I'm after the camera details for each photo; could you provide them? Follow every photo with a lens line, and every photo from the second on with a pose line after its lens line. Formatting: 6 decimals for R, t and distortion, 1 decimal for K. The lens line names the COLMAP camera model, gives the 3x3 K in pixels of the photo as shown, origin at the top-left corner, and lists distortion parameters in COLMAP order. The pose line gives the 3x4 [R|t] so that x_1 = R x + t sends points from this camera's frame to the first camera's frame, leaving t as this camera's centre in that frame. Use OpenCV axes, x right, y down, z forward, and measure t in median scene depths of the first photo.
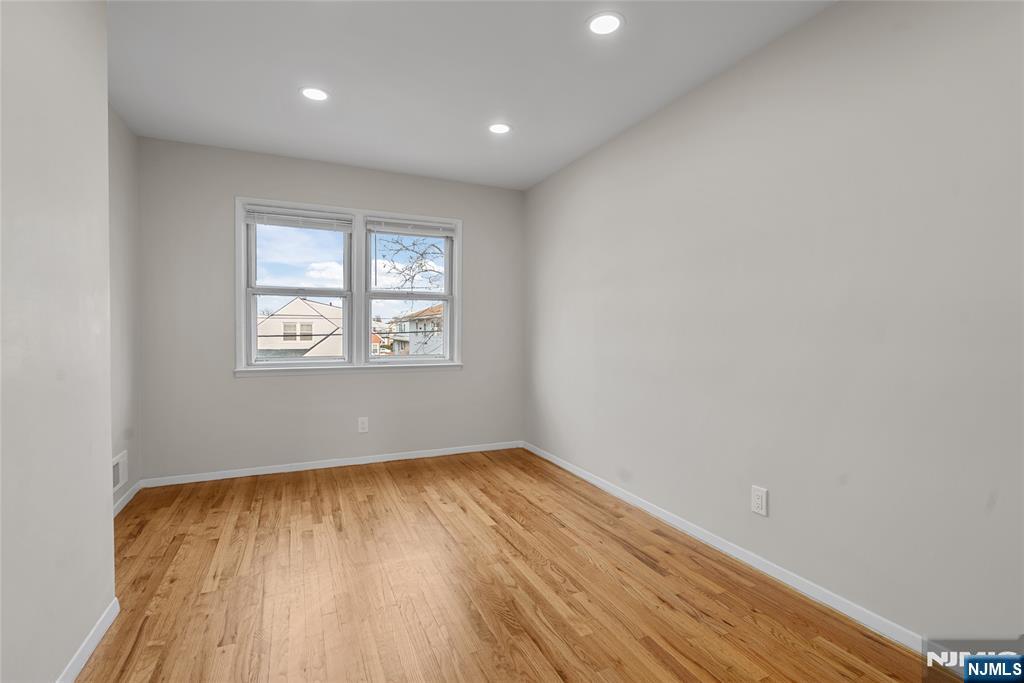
lens RADIAL K [[474.9, 0, 512.0], [0, 474.9, 341.5], [0, 0, 1]] dist [0.000287, 0.000741]
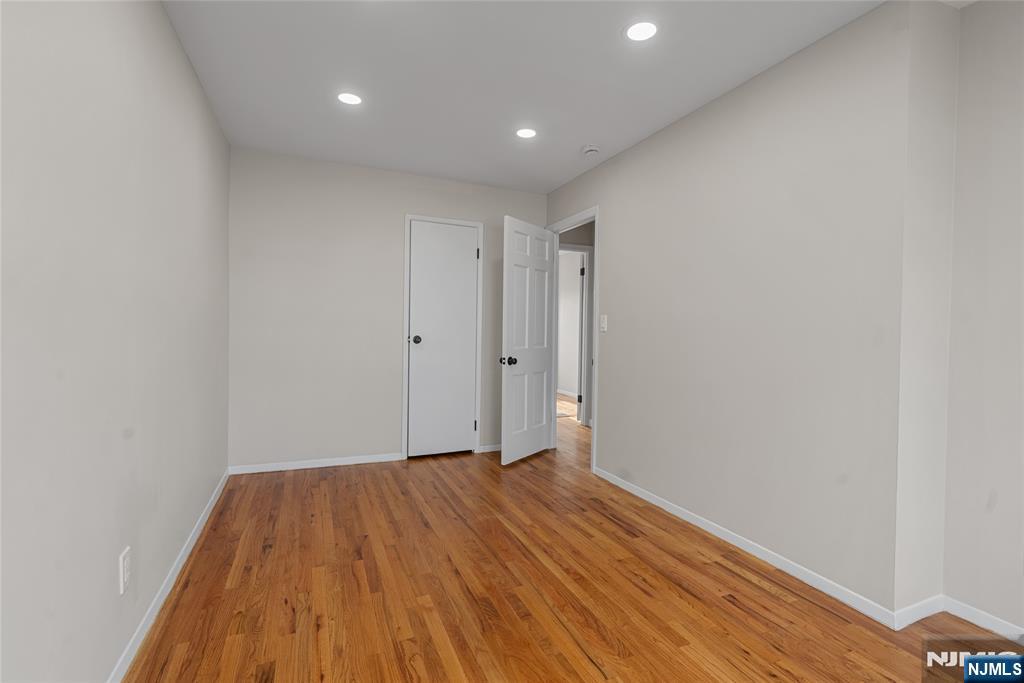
lens RADIAL K [[474.9, 0, 512.0], [0, 474.9, 341.5], [0, 0, 1]] dist [0.000287, 0.000741]
pose [[-0.999691, -0.016502, 0.018564, -0.062154], [-0.015638, 0.998829, 0.045778, -0.045802], [-0.019298, 0.045473, -0.998779, 1.957607]]
